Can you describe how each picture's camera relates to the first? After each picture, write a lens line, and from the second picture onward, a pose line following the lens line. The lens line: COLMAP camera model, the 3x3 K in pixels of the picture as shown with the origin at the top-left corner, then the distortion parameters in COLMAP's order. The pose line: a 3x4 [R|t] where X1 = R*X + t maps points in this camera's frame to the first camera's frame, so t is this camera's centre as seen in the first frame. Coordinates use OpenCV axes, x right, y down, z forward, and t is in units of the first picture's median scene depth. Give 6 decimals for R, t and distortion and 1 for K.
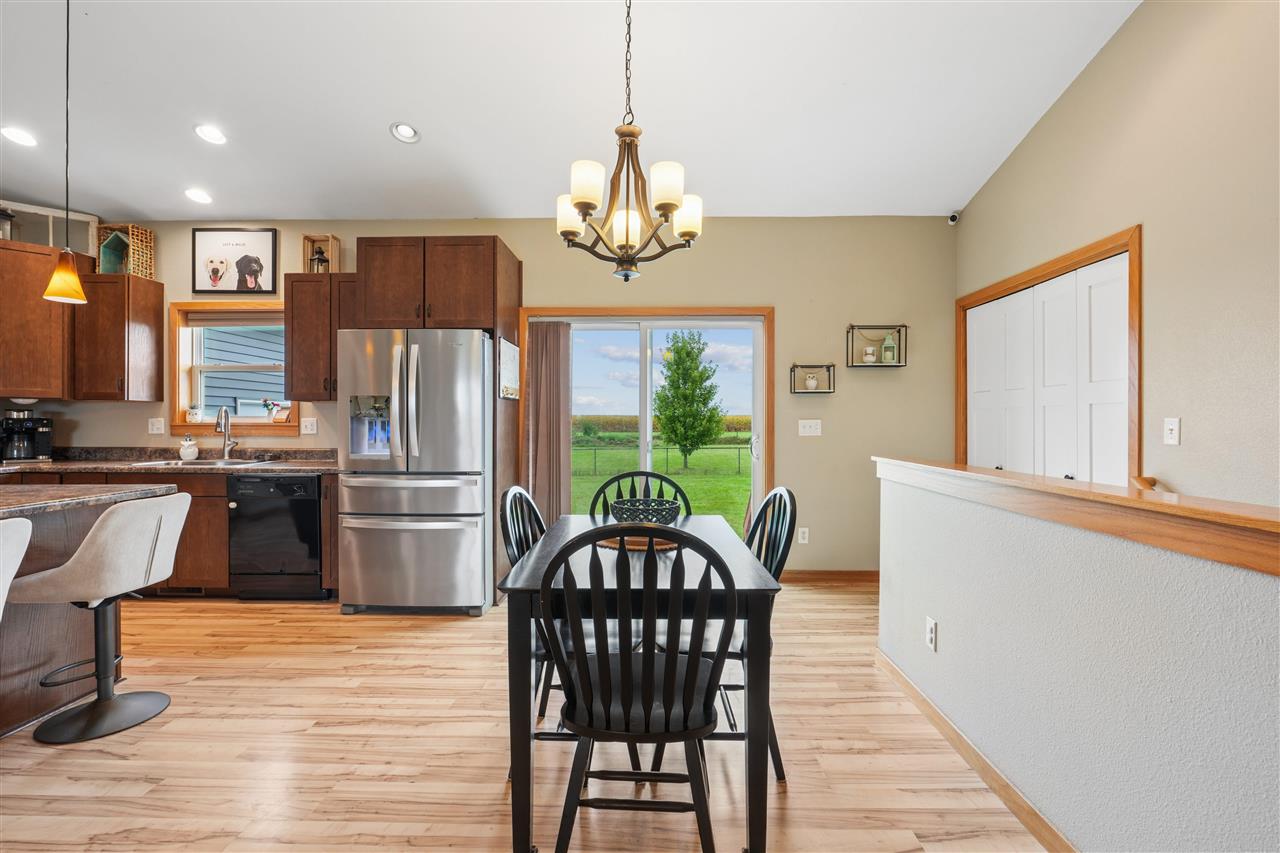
lens RADIAL K [[582.9, 0, 642.0], [0, 582.9, 424.3], [0, 0, 1]] dist [-0.001650, 0.000629]
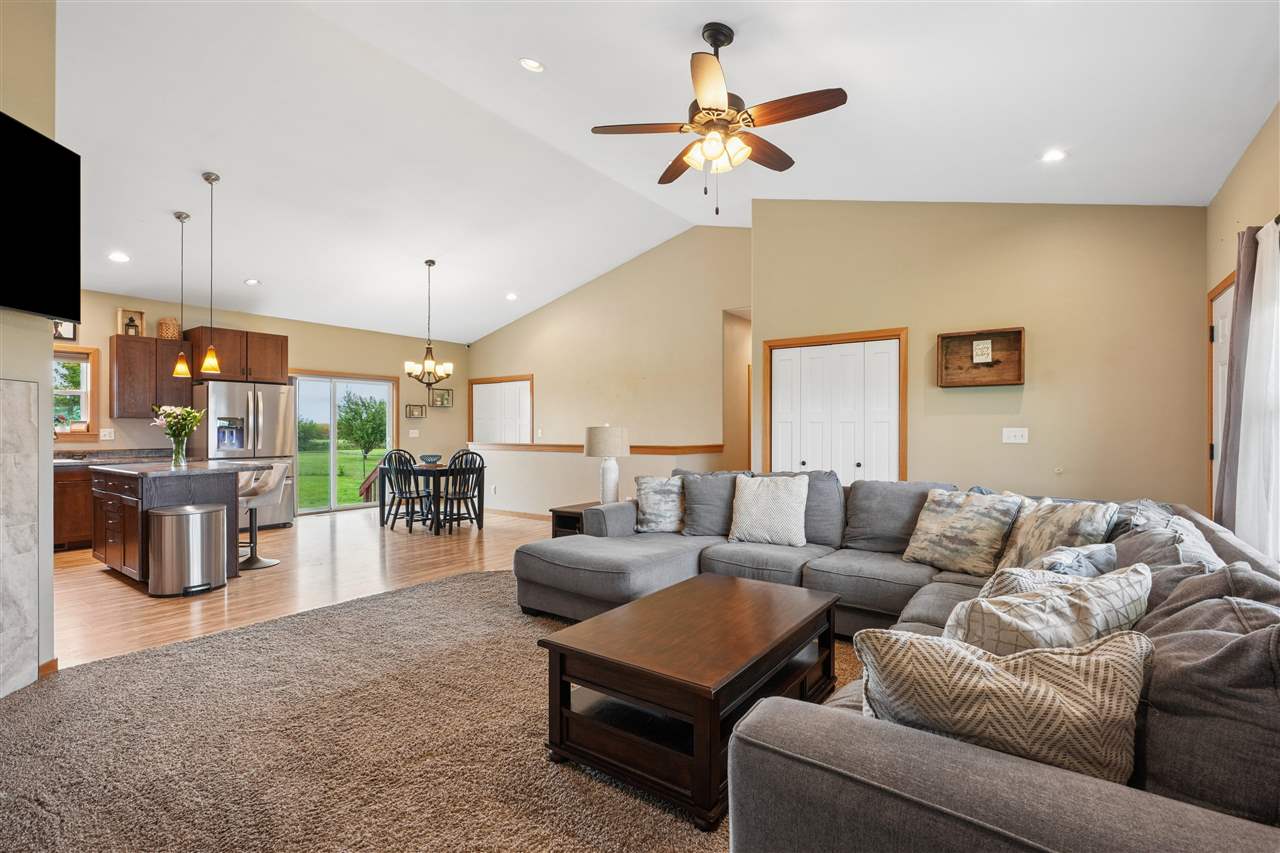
lens RADIAL K [[582.9, 0, 640.7], [0, 582.9, 428.8], [0, 0, 1]] dist [-0.001650, 0.000629]
pose [[0.570746, -0.000389, 0.821126, -1.044366], [0.001398, 0.999999, -0.000498, -0.008938], [-0.821125, 0.001432, 0.570746, -0.967160]]
